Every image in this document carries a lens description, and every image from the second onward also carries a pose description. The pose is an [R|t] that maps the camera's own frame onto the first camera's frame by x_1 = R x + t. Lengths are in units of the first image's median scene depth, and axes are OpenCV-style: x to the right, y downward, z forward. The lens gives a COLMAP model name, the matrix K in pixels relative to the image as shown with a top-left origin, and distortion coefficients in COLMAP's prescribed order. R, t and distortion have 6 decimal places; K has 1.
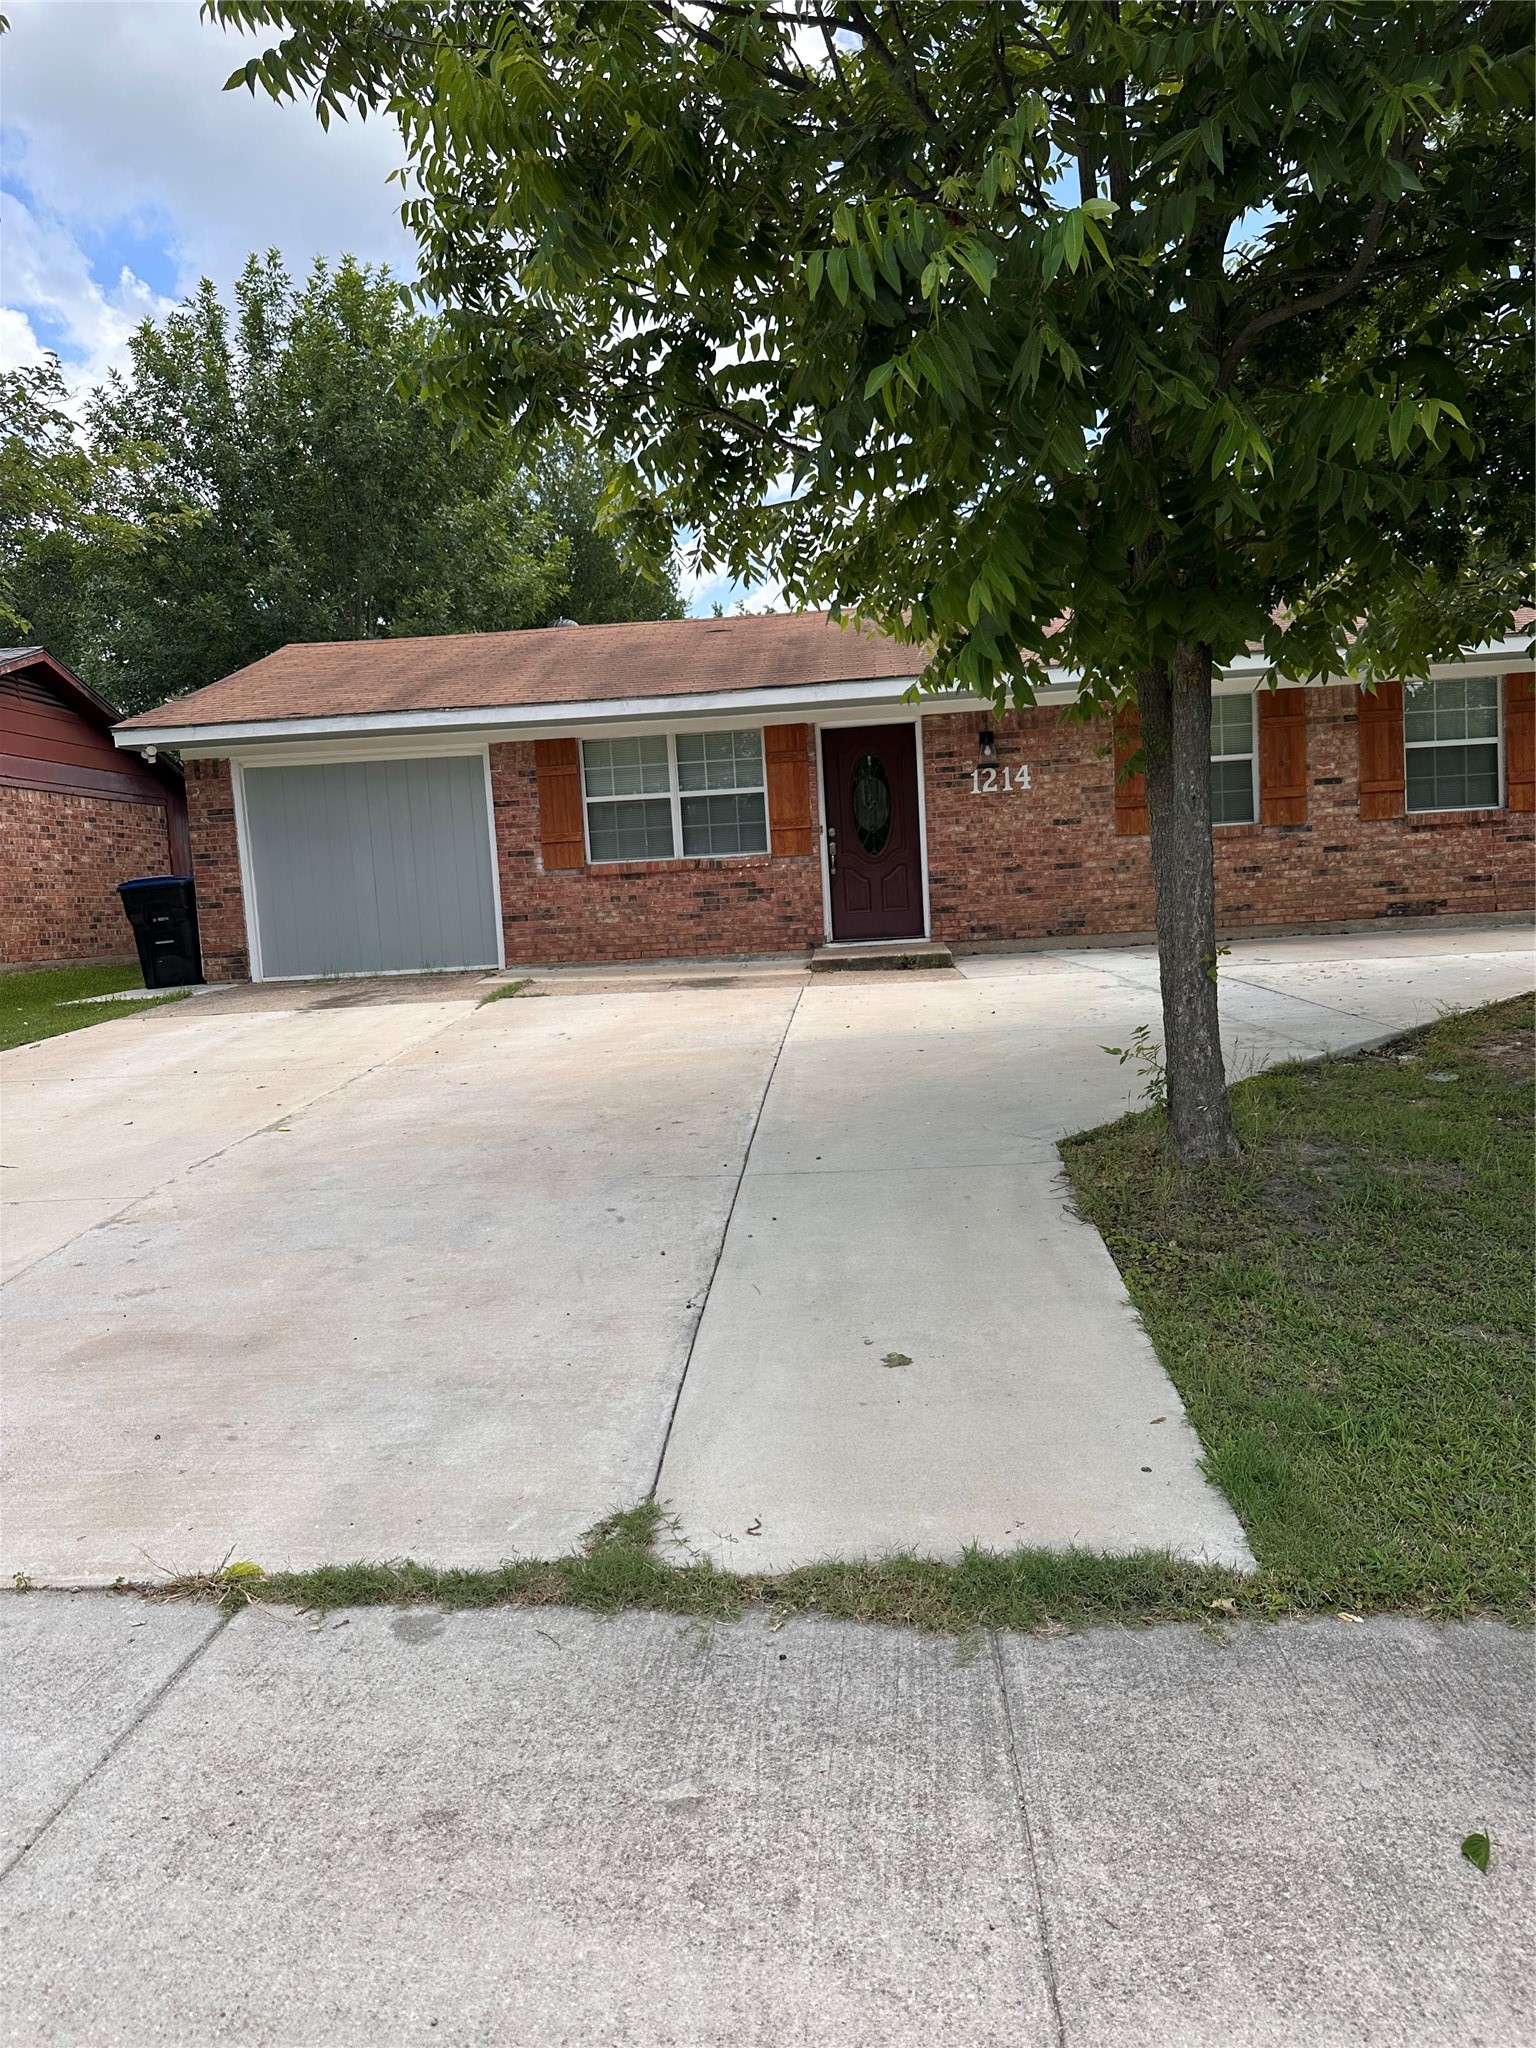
lens RADIAL K [[1477.0, 0, 766.5], [0, 1477.0, 1077.3], [0, 0, 1]] dist [0.056965, -0.060326]
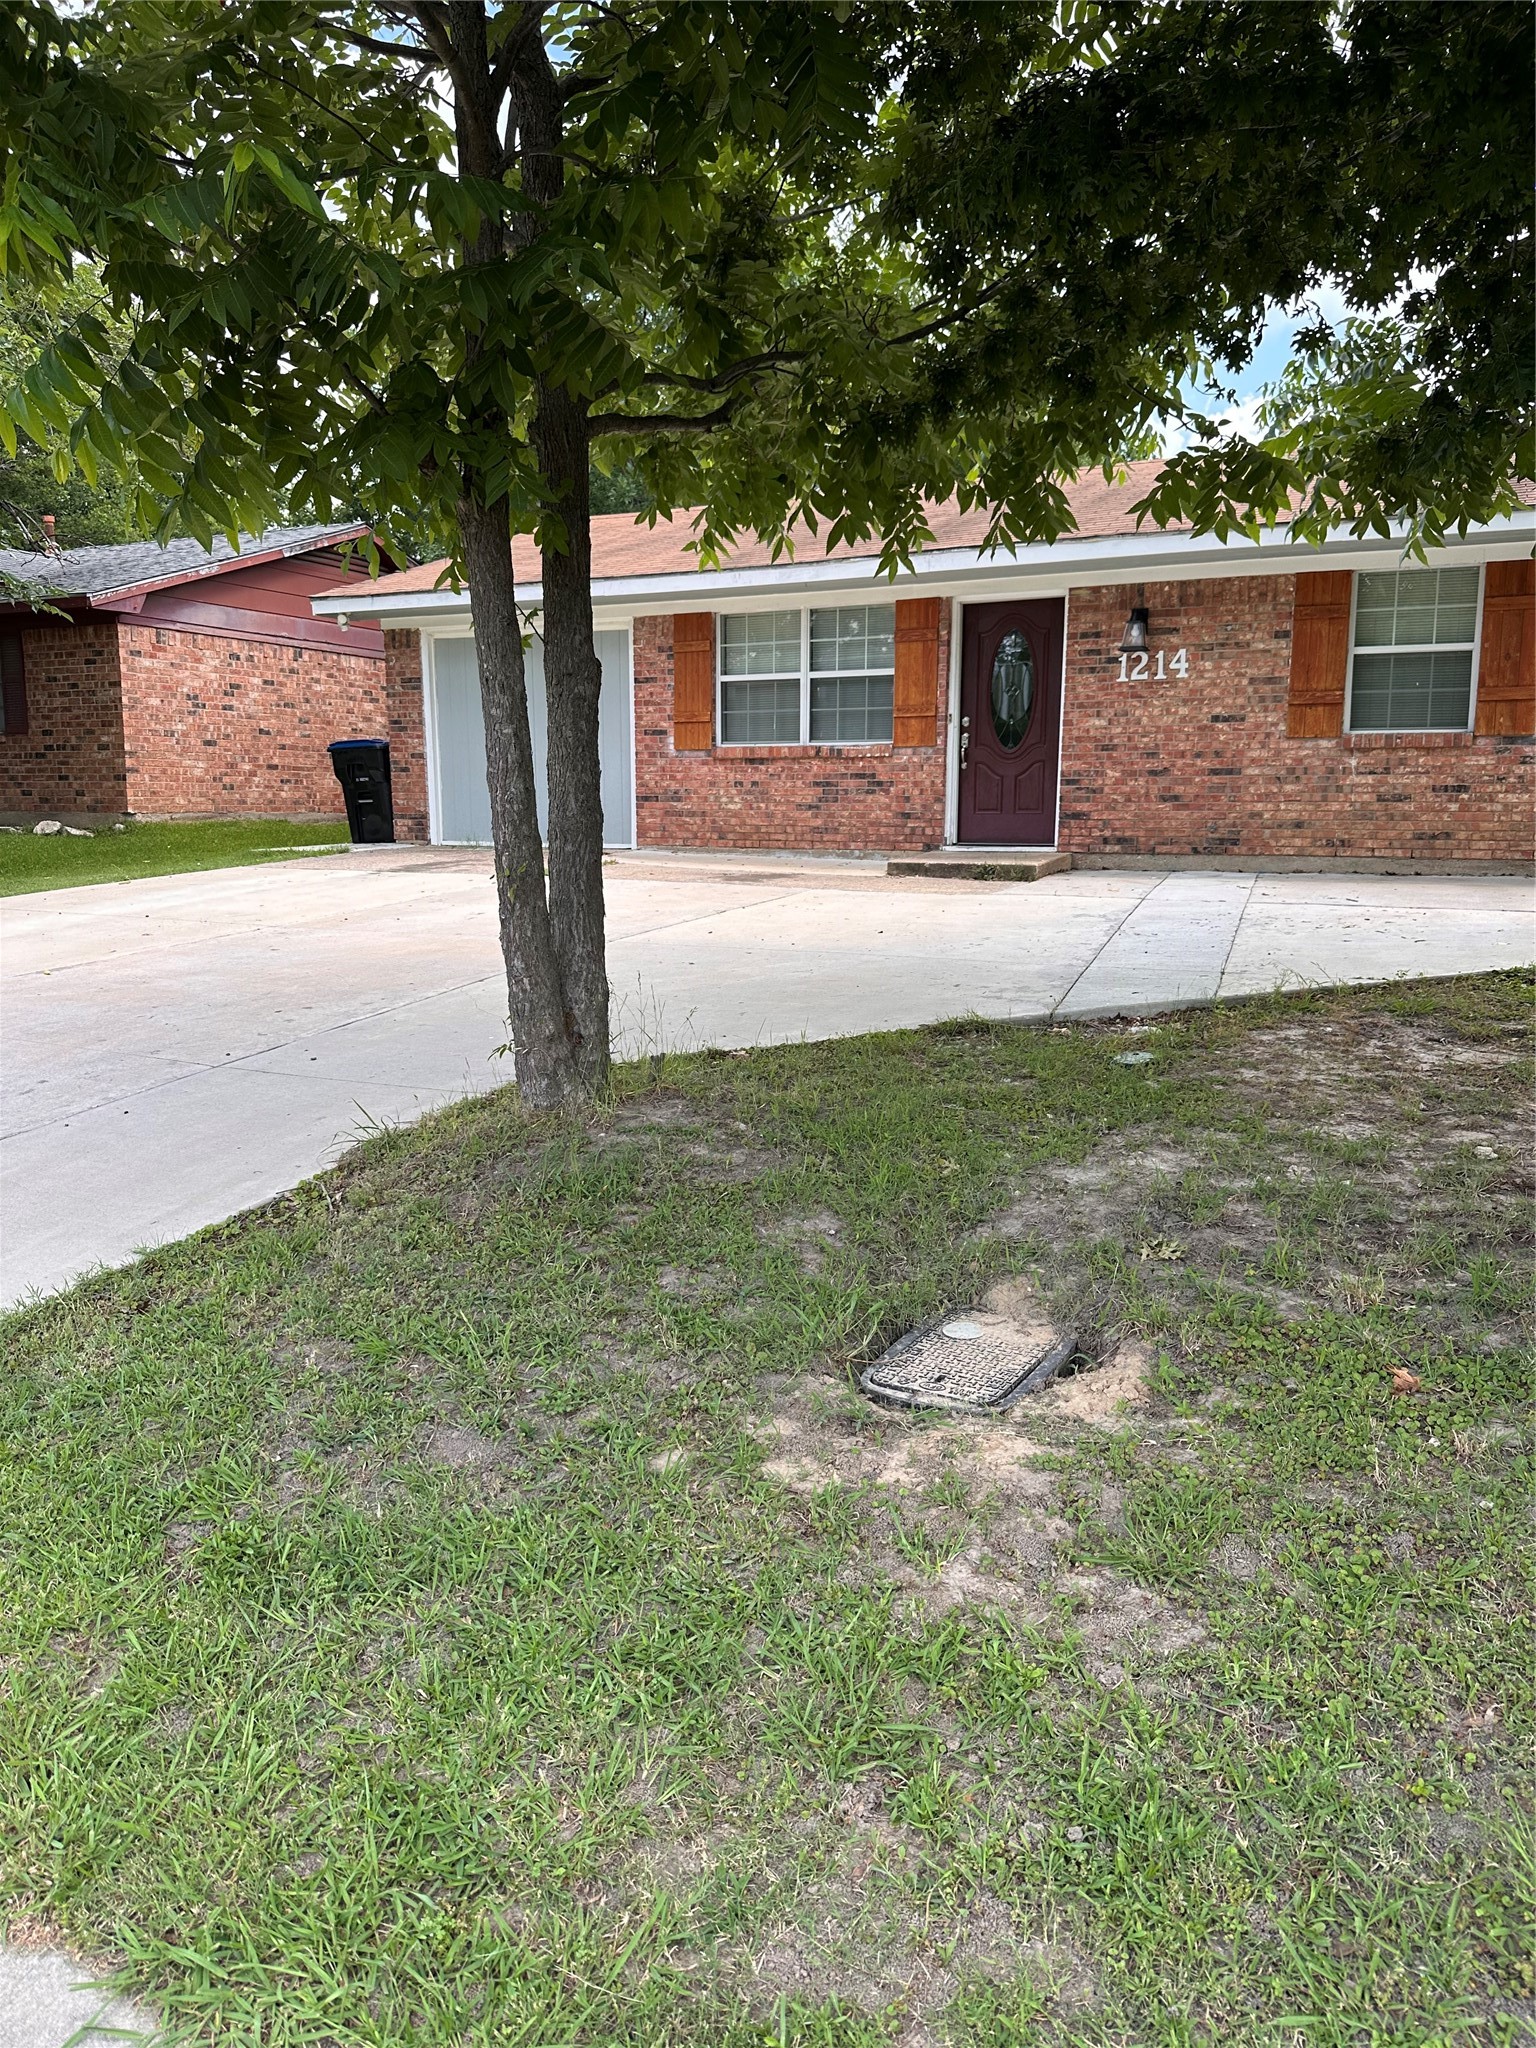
lens RADIAL K [[1477.0, 0, 735.4], [0, 1477.0, 1101.8], [0, 0, 1]] dist [0.056965, -0.060326]
pose [[0.919386, 0.134034, -0.369815, 0.284244], [-0.099109, 0.988757, 0.111969, -0.023725], [0.380665, -0.066291, 0.922334, 0.095264]]
